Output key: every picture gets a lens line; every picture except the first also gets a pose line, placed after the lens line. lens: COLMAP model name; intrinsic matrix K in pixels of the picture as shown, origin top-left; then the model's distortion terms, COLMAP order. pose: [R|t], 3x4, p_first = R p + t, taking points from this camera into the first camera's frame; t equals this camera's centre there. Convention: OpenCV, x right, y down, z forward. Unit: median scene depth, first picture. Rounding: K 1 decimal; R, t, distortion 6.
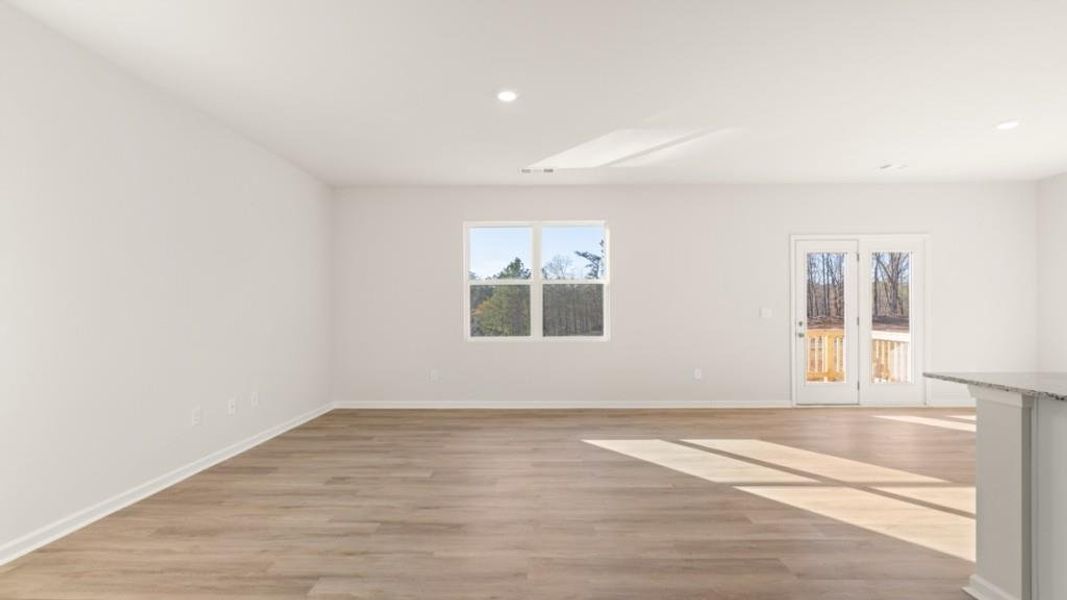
lens RADIAL K [[462.7, 0, 534.7], [0, 462.7, 308.1], [0, 0, 1]] dist [-0.002254, -0.000222]
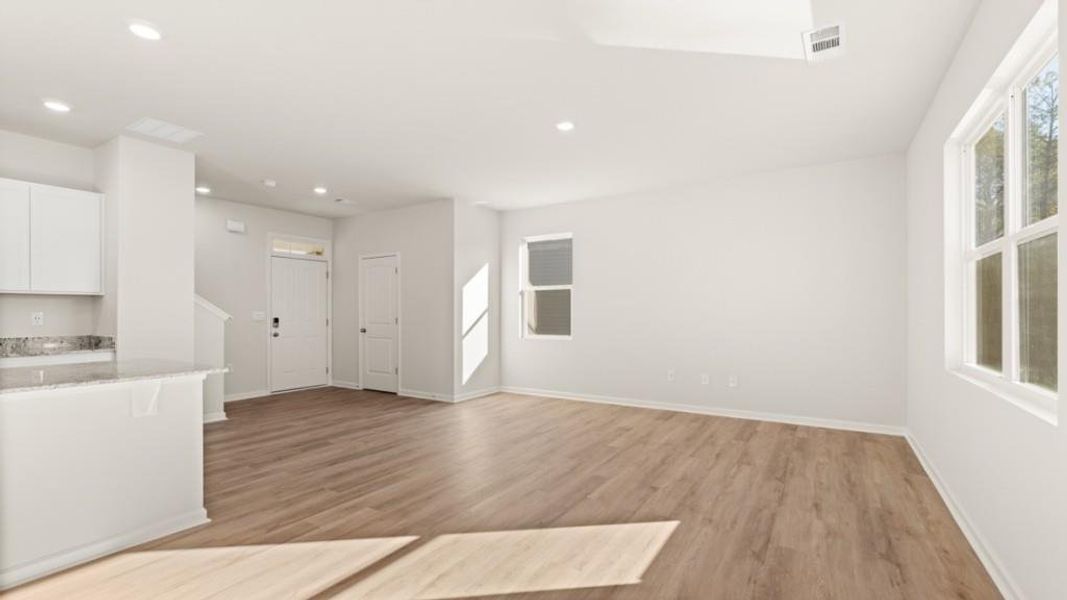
lens RADIAL K [[462.7, 0, 534.7], [0, 462.7, 308.1], [0, 0, 1]] dist [-0.002254, -0.000222]
pose [[-0.518667, -0.000491, -0.854976, 0.558397], [0.009530, 0.999934, -0.006355, 0.000997], [0.854923, -0.011444, -0.518628, 0.885177]]
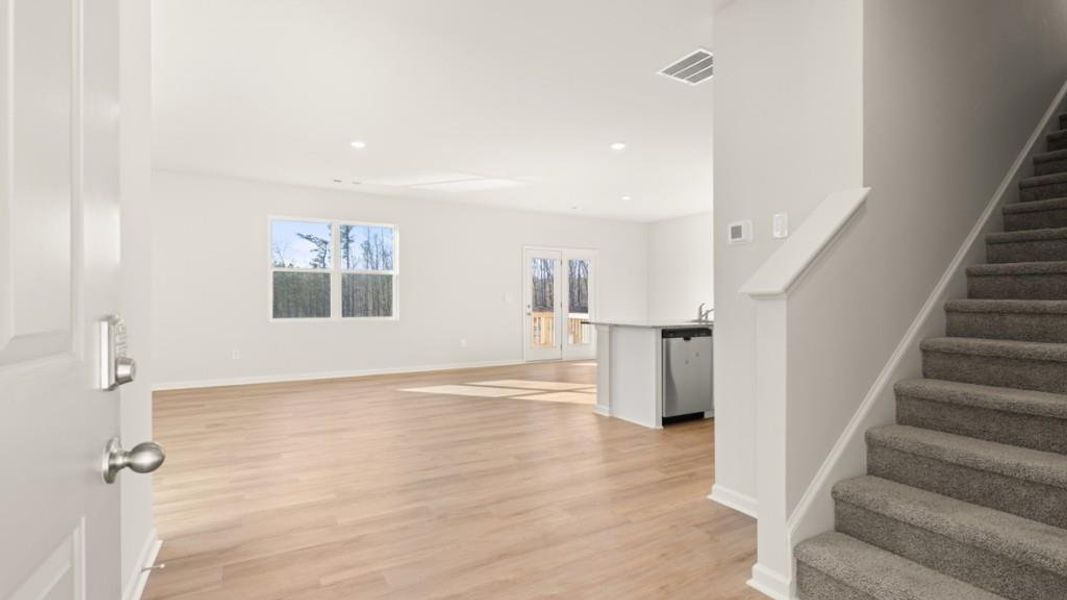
lens RADIAL K [[499.5, 0, 533.5], [0, 499.5, 300.0], [0, 0, 1]] dist [-0.001025, -0.000068]
pose [[0.855828, 0.005442, 0.517231, -0.229798], [-0.005793, 0.999983, -0.000935, 0.014689], [-0.517227, -0.002196, 0.855845, -0.361027]]
